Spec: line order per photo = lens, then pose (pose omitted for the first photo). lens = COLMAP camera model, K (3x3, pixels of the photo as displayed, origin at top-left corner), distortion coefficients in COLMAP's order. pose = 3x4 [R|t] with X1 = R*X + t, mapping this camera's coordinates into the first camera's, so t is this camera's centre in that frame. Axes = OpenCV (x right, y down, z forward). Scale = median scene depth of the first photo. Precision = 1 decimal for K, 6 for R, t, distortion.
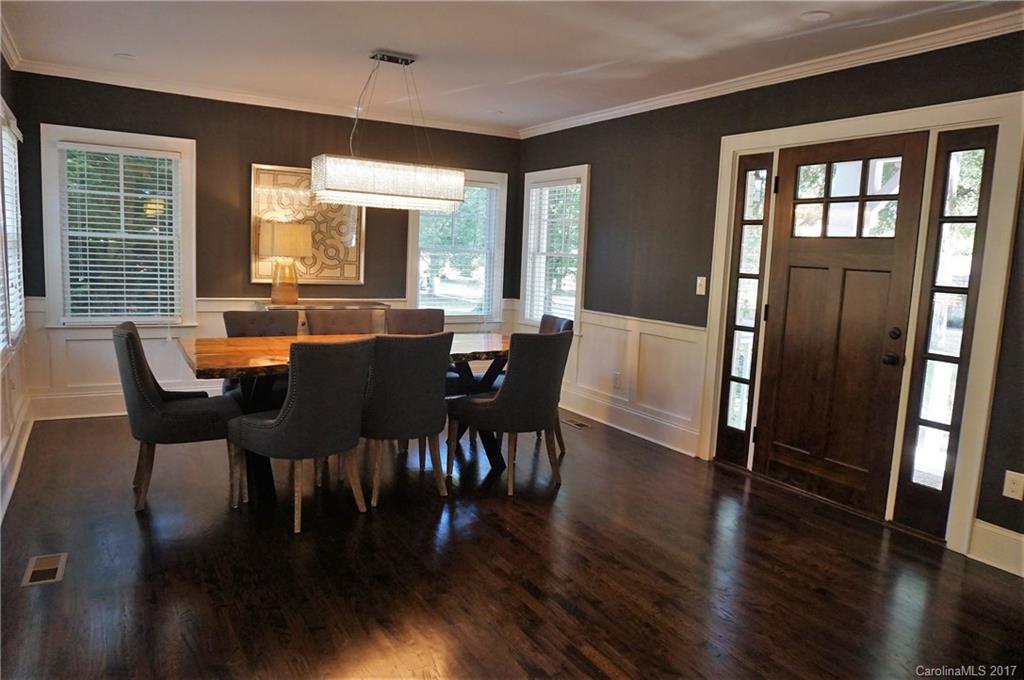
lens RADIAL K [[688.1, 0, 521.2], [0, 688.1, 342.7], [0, 0, 1]] dist [-0.033060, 0.009057]
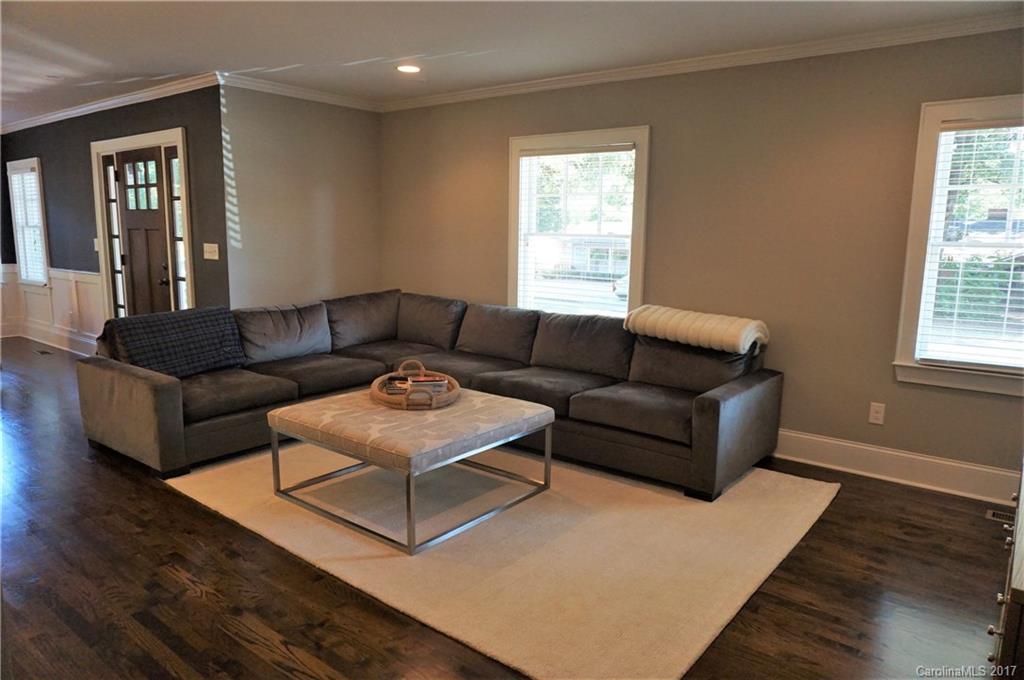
lens RADIAL K [[688.1, 0, 514.7], [0, 688.1, 338.5], [0, 0, 1]] dist [-0.033060, 0.009057]
pose [[0.934365, -0.089340, 0.344935, 0.579576], [0.074777, 0.995664, 0.055325, 0.102043], [-0.348382, -0.025901, 0.936995, -0.670053]]
